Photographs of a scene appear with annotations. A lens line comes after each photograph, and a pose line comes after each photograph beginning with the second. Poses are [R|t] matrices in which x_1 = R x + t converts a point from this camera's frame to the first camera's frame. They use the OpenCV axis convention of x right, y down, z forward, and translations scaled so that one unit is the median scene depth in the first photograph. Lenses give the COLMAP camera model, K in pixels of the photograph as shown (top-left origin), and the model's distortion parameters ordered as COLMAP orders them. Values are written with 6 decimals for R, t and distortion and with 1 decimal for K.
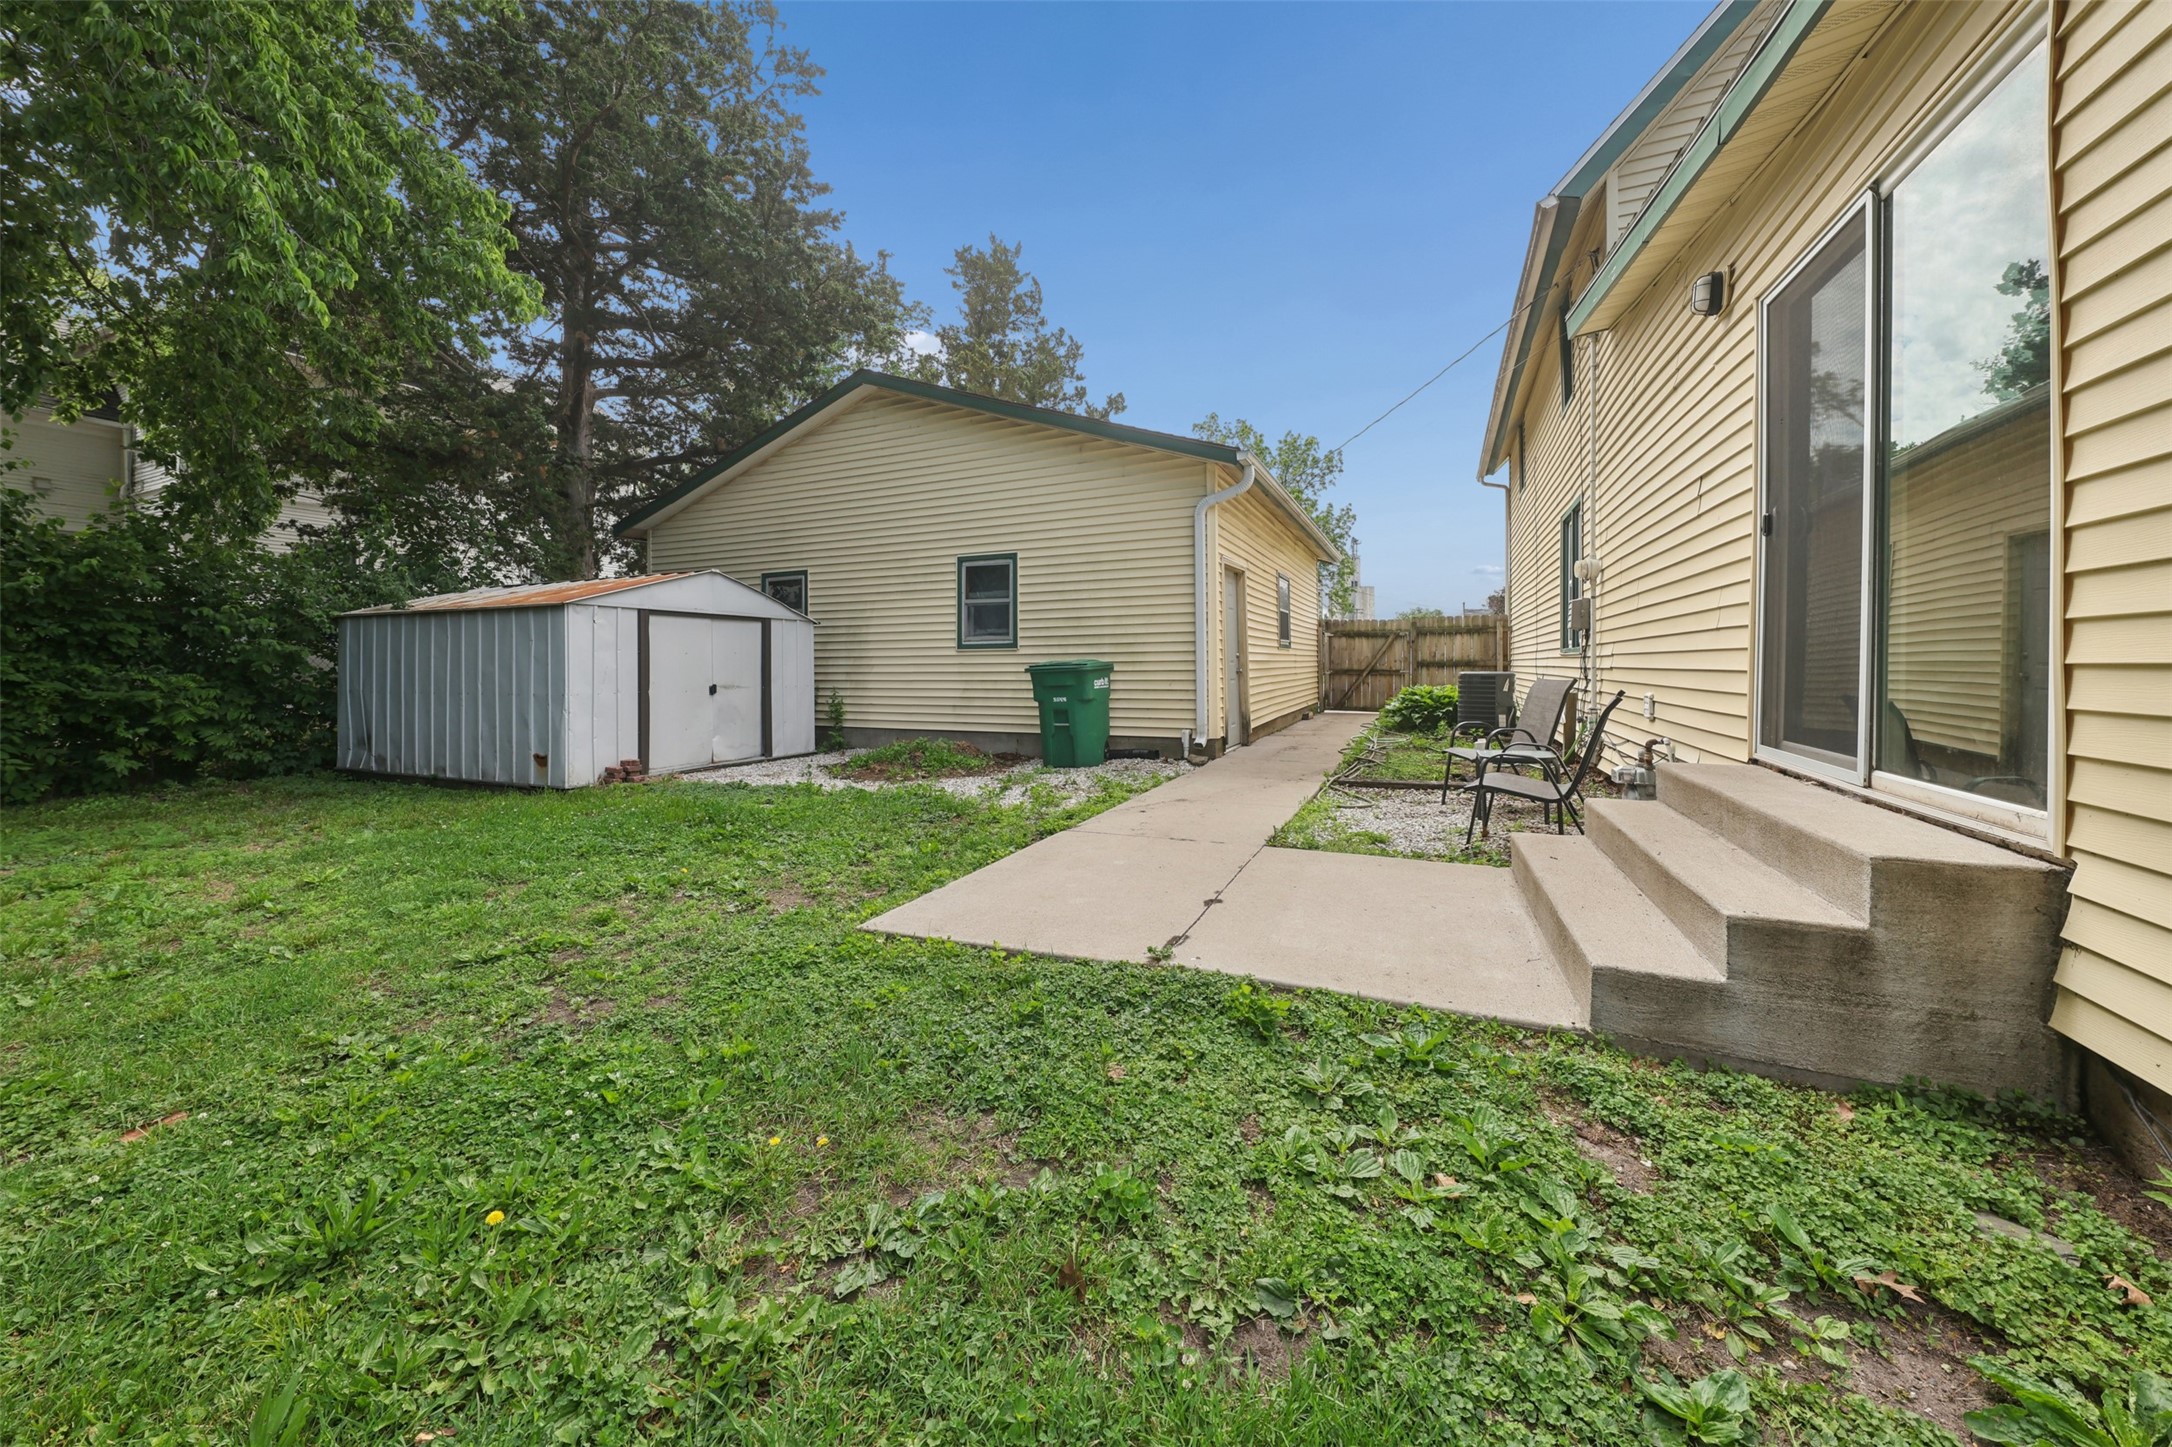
lens RADIAL K [[757.1, 0, 1082.5], [0, 757.1, 680.5], [0, 0, 1]] dist [-0.010099, -0.000419]
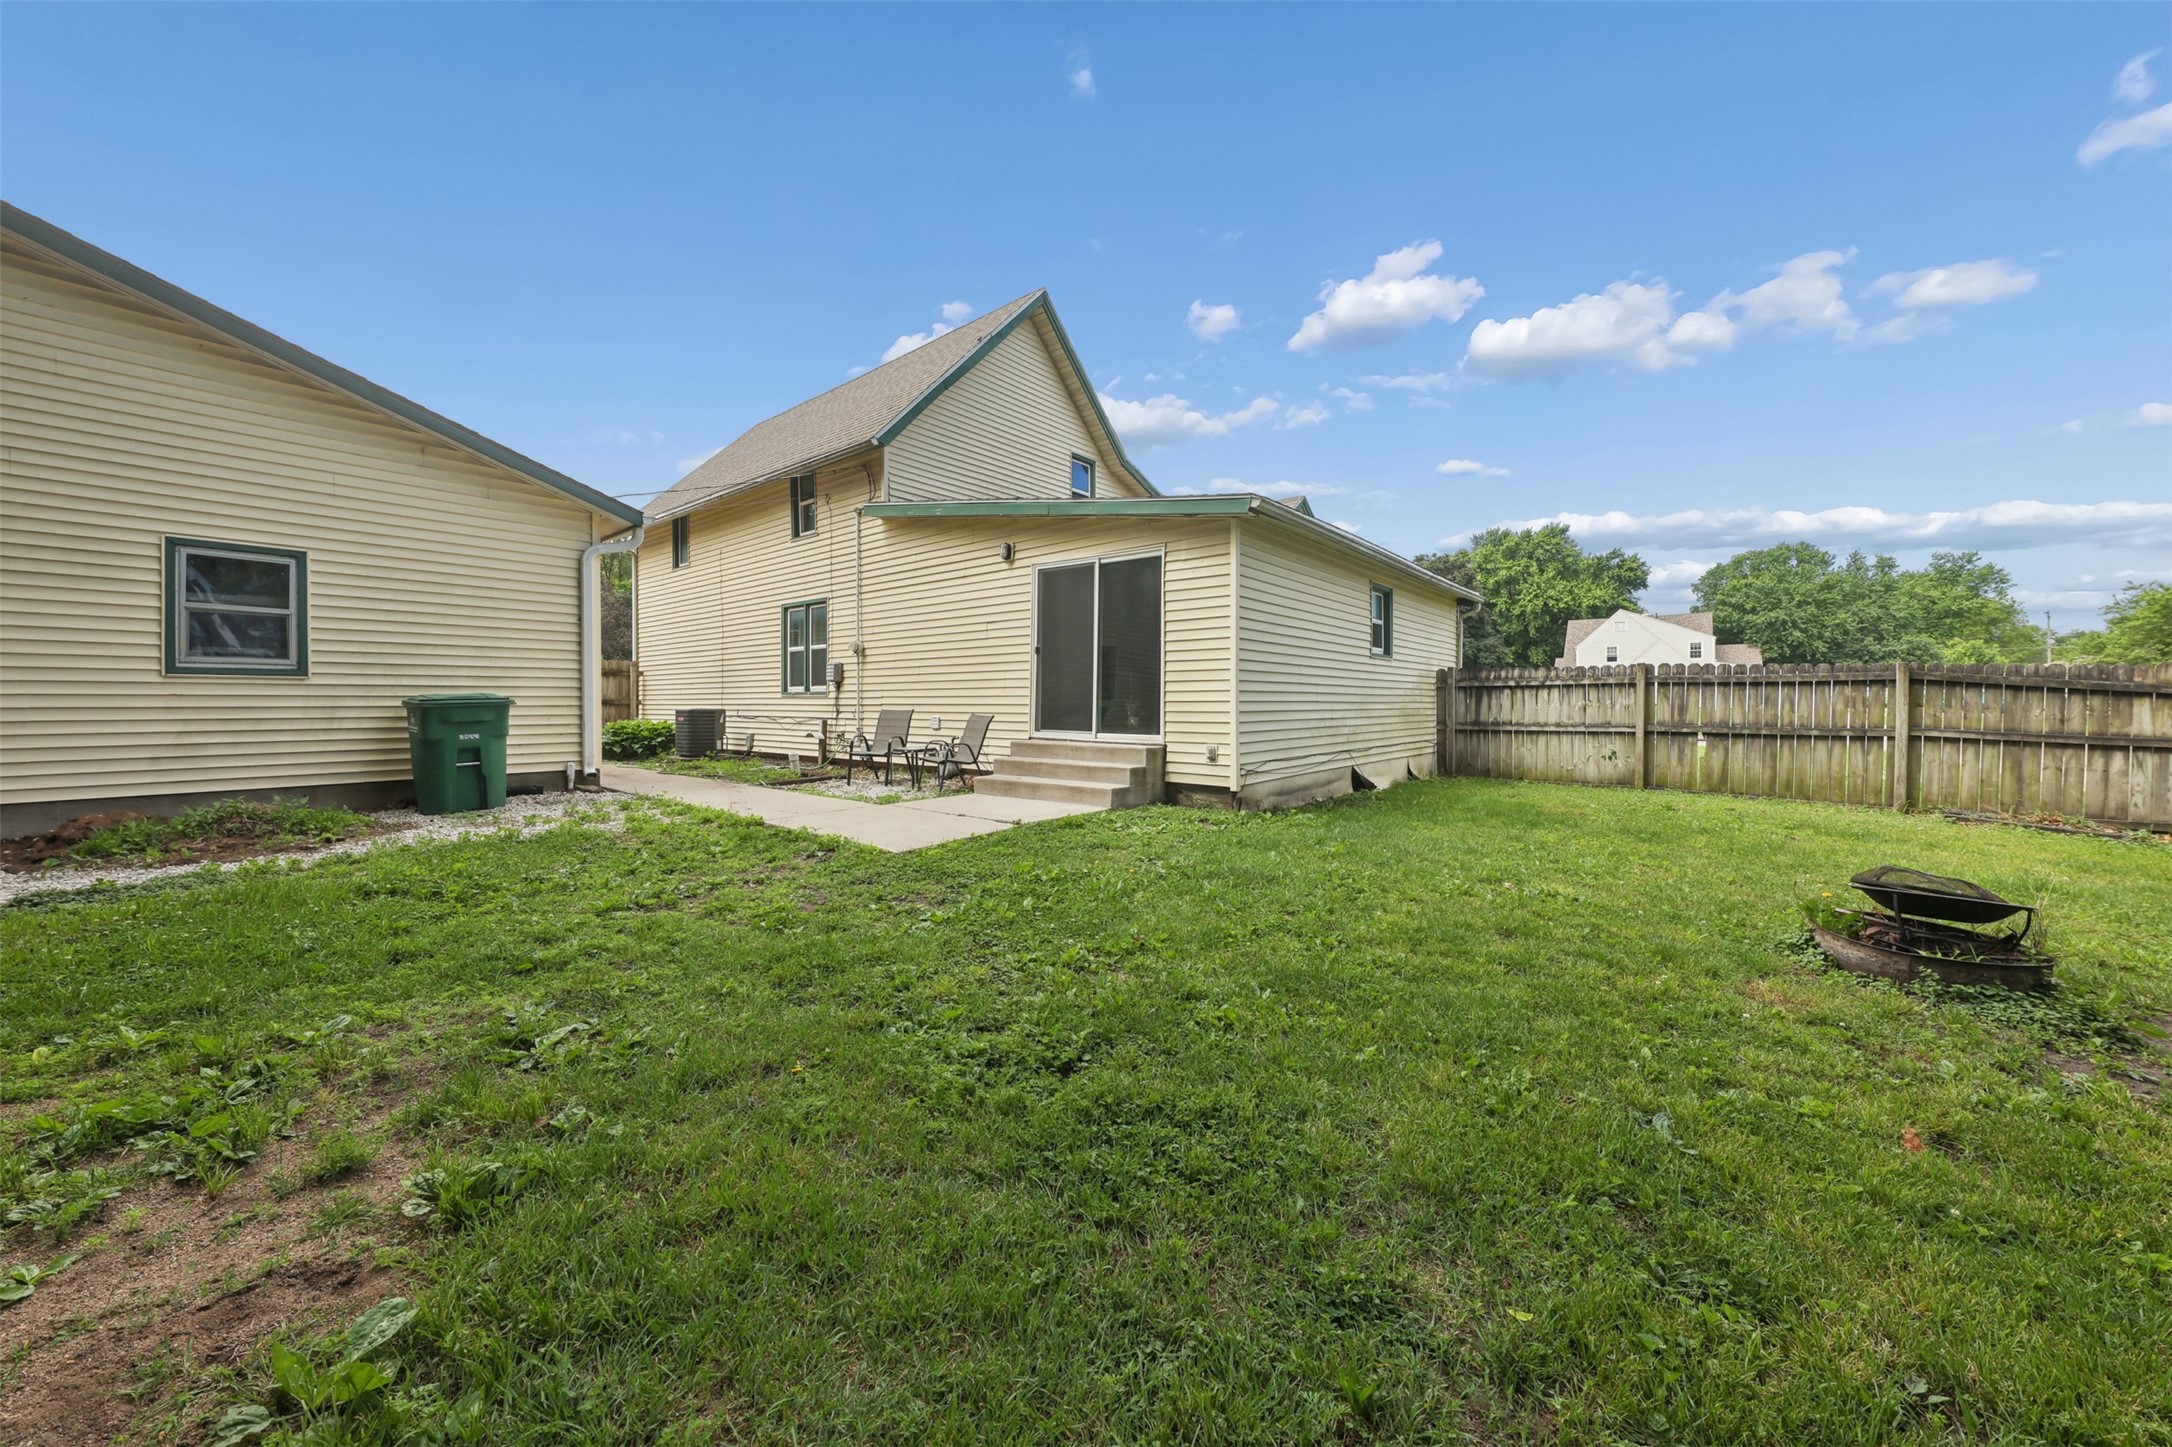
lens RADIAL K [[757.1, 0, 1076.4], [0, 757.1, 720.5], [0, 0, 1]] dist [-0.010099, -0.000419]
pose [[0.268659, -0.023601, 0.962946, -0.673422], [0.014069, 0.999689, 0.020577, -0.002698], [-0.963133, 0.008019, 0.268907, 0.052007]]
